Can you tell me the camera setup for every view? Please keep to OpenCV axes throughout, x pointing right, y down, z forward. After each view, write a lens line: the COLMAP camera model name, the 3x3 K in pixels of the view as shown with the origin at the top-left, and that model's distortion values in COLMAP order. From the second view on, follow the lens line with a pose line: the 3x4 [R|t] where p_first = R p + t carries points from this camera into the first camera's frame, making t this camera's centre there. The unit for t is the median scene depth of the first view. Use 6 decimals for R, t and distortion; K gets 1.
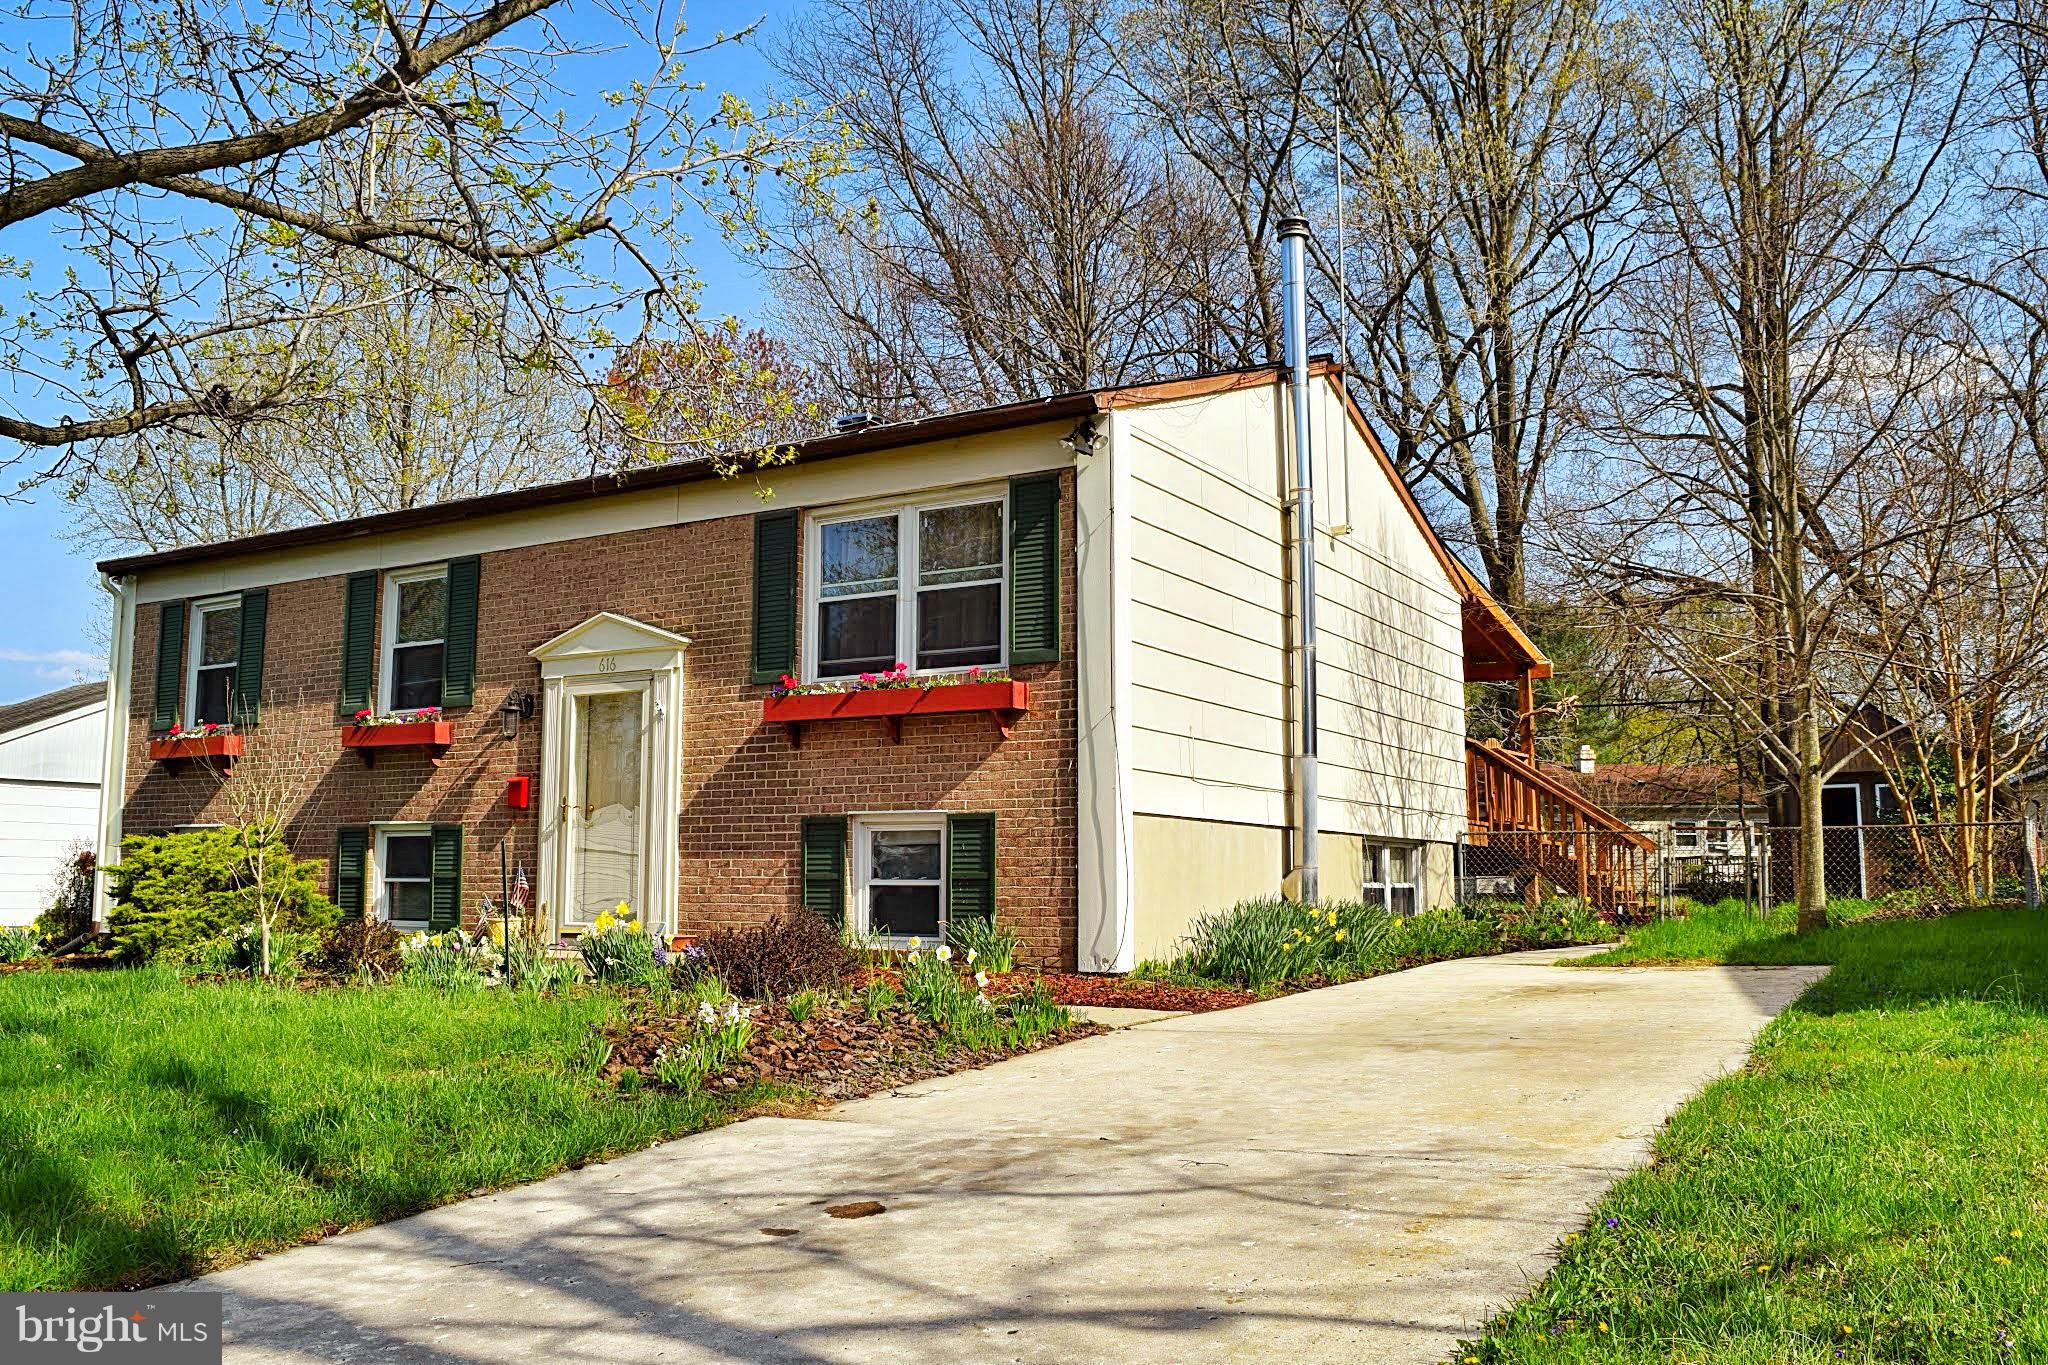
lens RADIAL K [[1711.5, 0, 1021.1], [0, 1711.5, 716.6], [0, 0, 1]] dist [-0.051979, -0.004606]
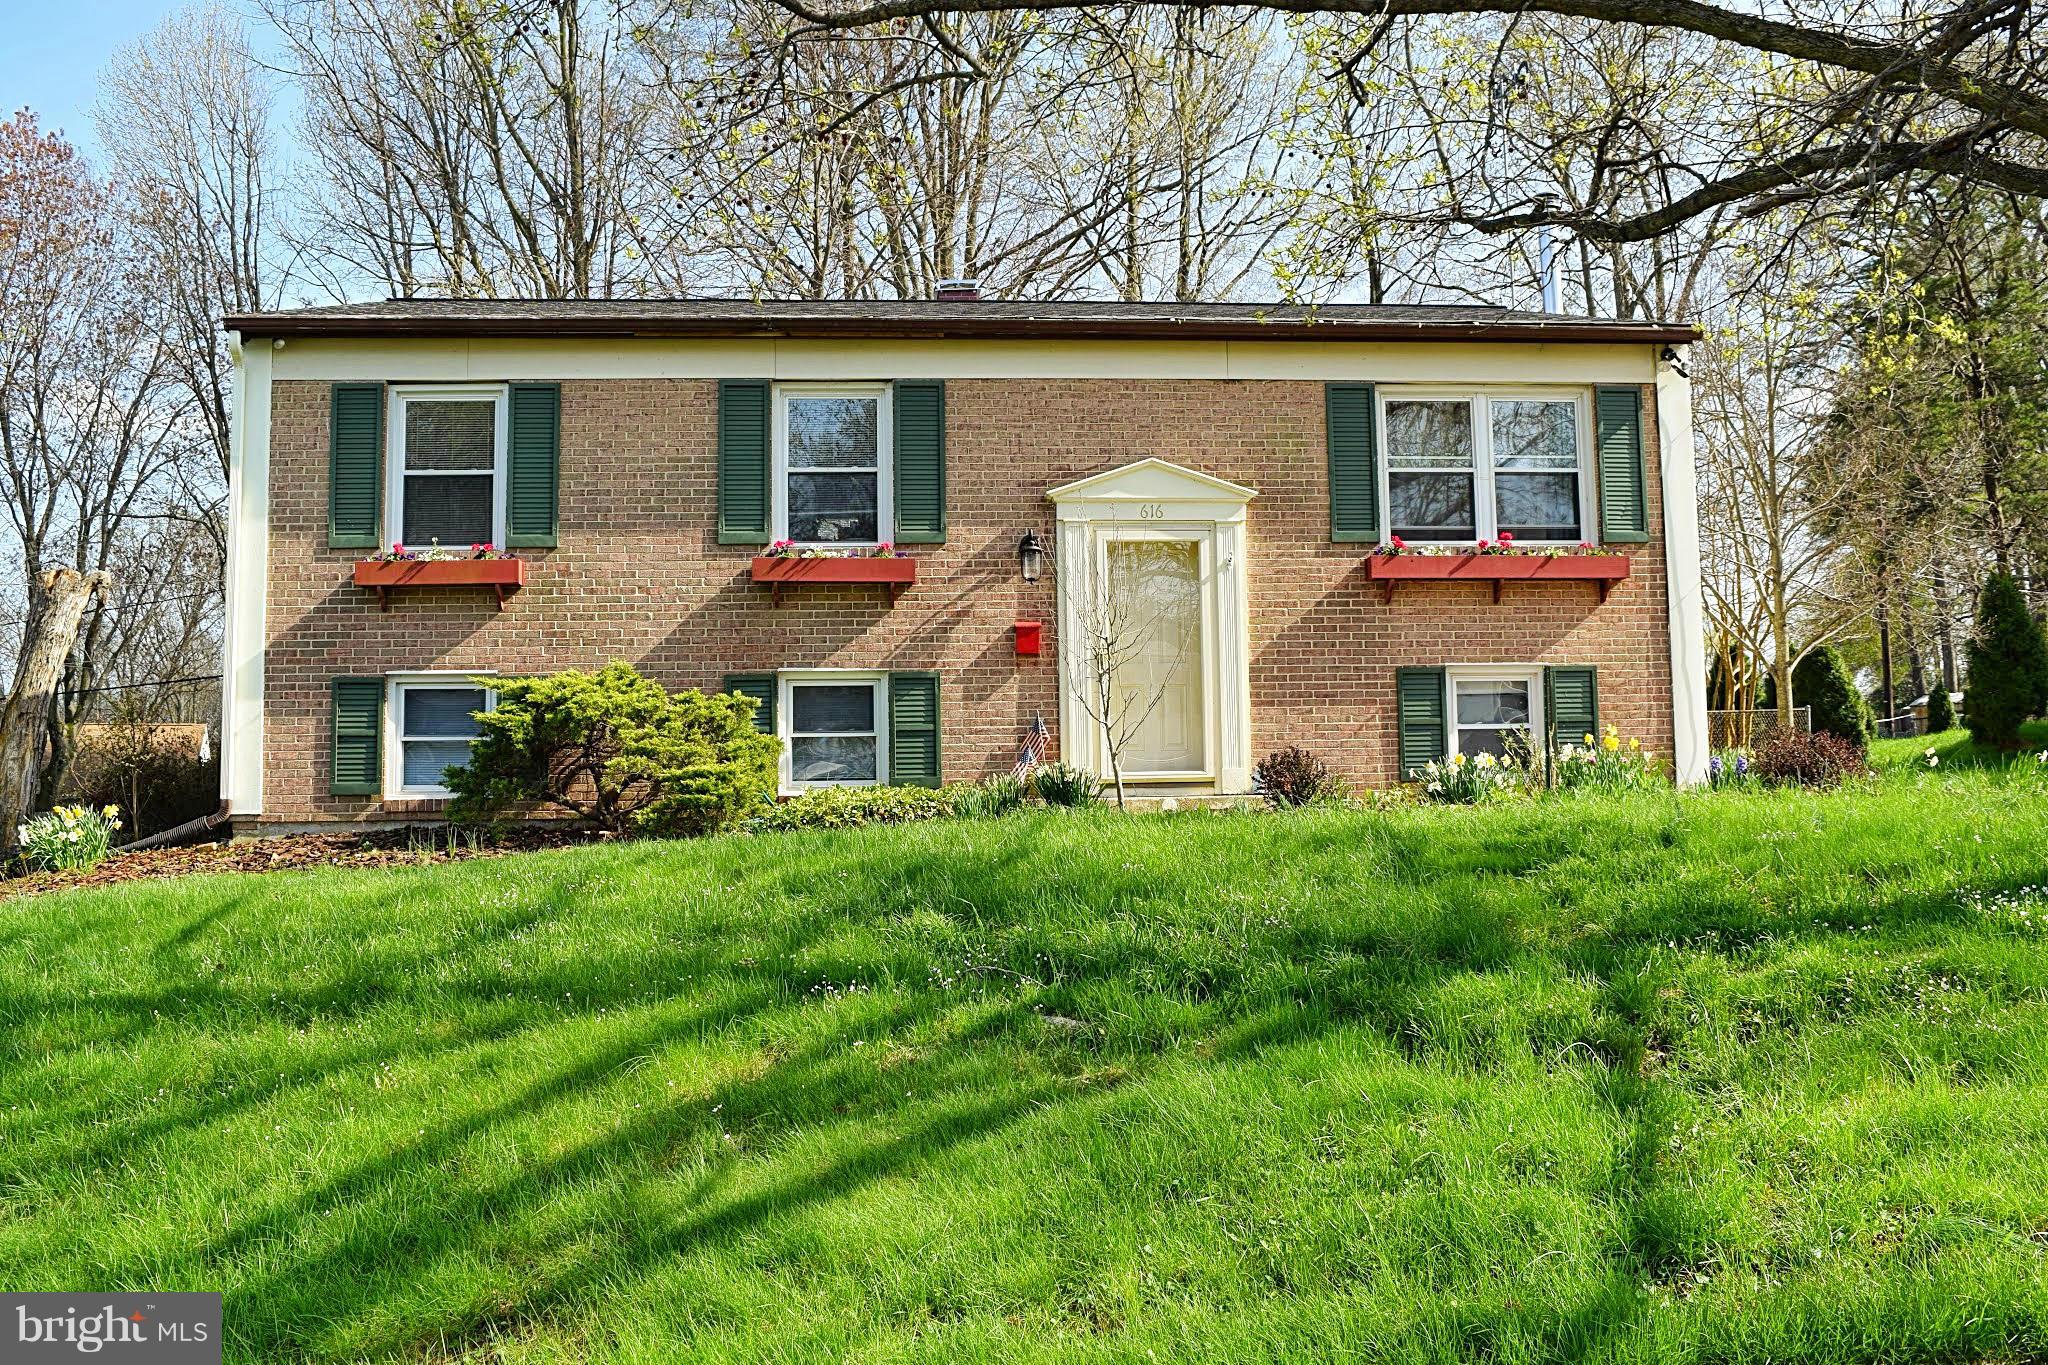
lens RADIAL K [[1256.1, 0, 1024.0], [0, 1256.1, 682.5], [0, 0, 1]] dist [-0.044645, -0.000151]
pose [[0.822121, 0.009037, 0.569241, -0.734565], [-0.040835, 0.998235, 0.043127, 0.041110], [-0.567847, -0.058701, 0.821039, 0.452030]]
